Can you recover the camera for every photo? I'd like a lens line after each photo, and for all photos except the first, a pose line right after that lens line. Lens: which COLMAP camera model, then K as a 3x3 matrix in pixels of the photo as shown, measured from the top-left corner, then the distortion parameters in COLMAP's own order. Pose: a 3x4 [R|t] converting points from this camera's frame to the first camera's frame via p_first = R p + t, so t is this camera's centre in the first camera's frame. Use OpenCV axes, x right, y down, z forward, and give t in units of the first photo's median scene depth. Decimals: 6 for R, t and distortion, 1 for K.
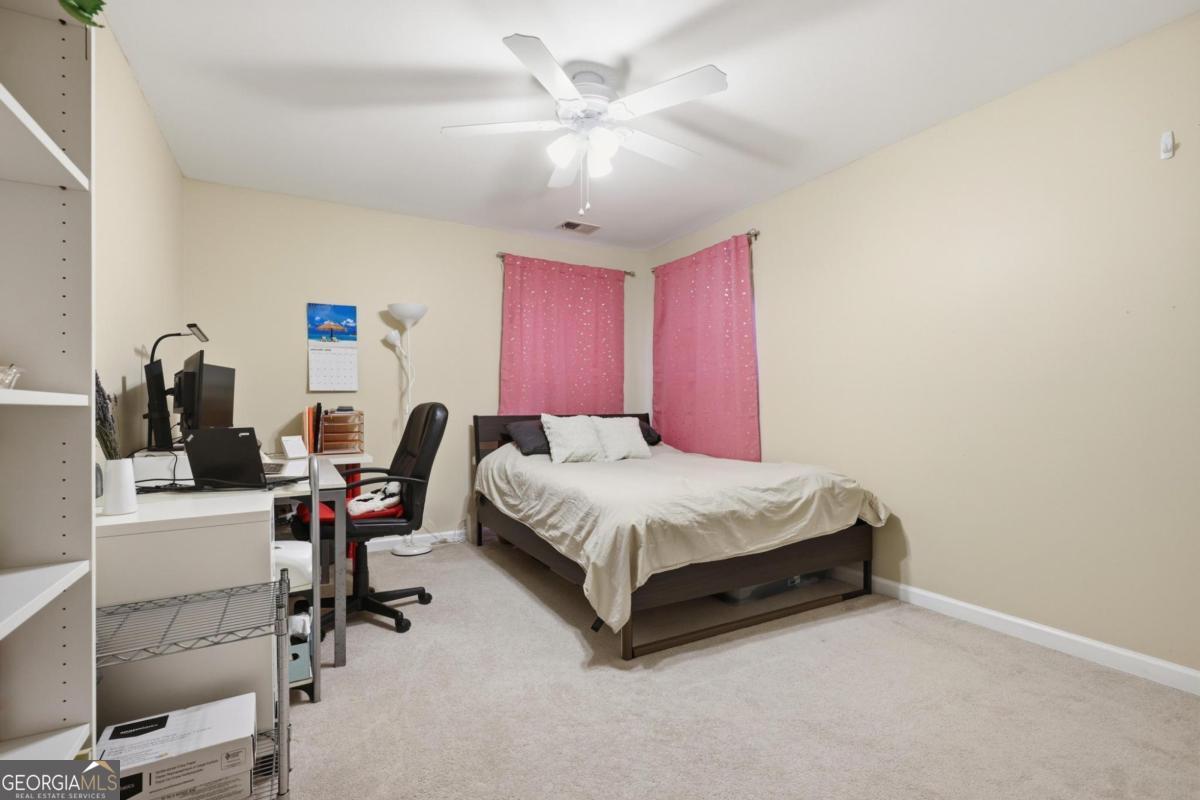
lens RADIAL K [[548.8, 0, 593.8], [0, 548.8, 404.5], [0, 0, 1]] dist [0.000717, -0.000148]
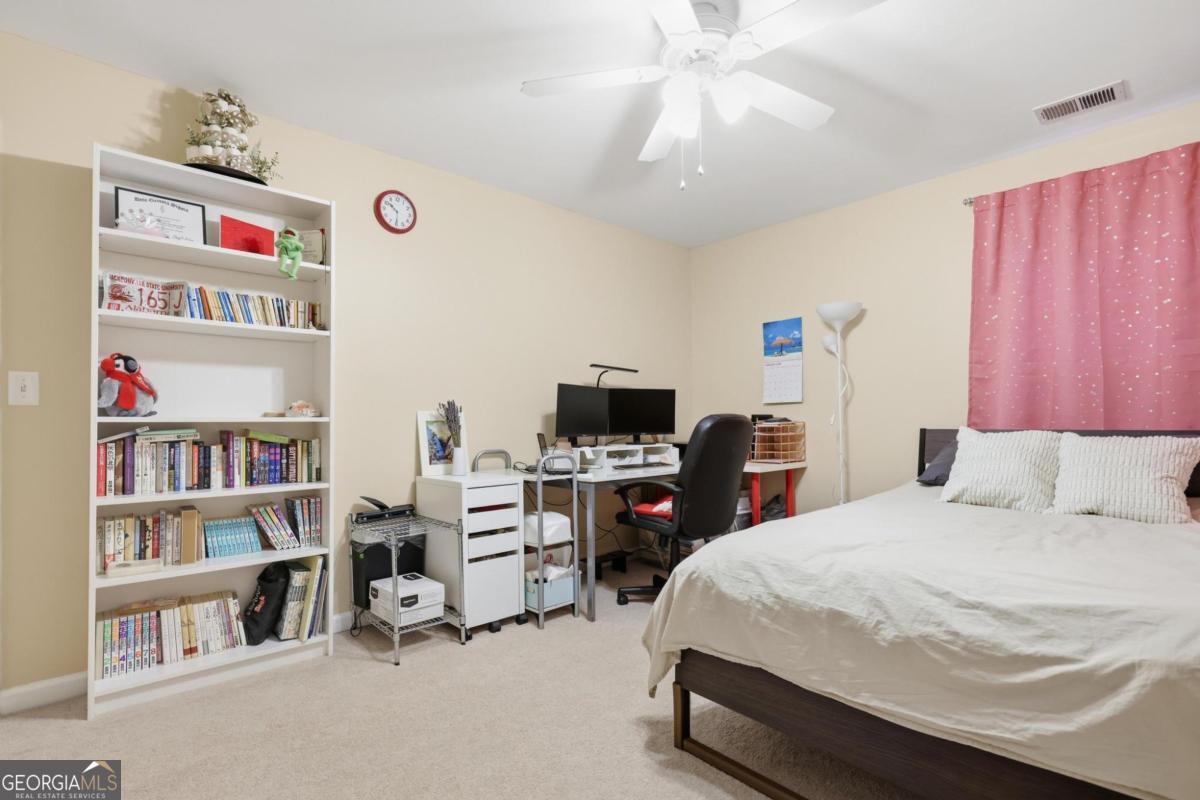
lens RADIAL K [[548.8, 0, 593.8], [0, 548.8, 404.5], [0, 0, 1]] dist [0.000717, -0.000148]
pose [[0.232413, -0.026446, -0.972258, 0.464925], [0.010931, 0.999638, -0.024578, 0.000978], [0.972556, -0.004916, 0.232618, 0.412923]]
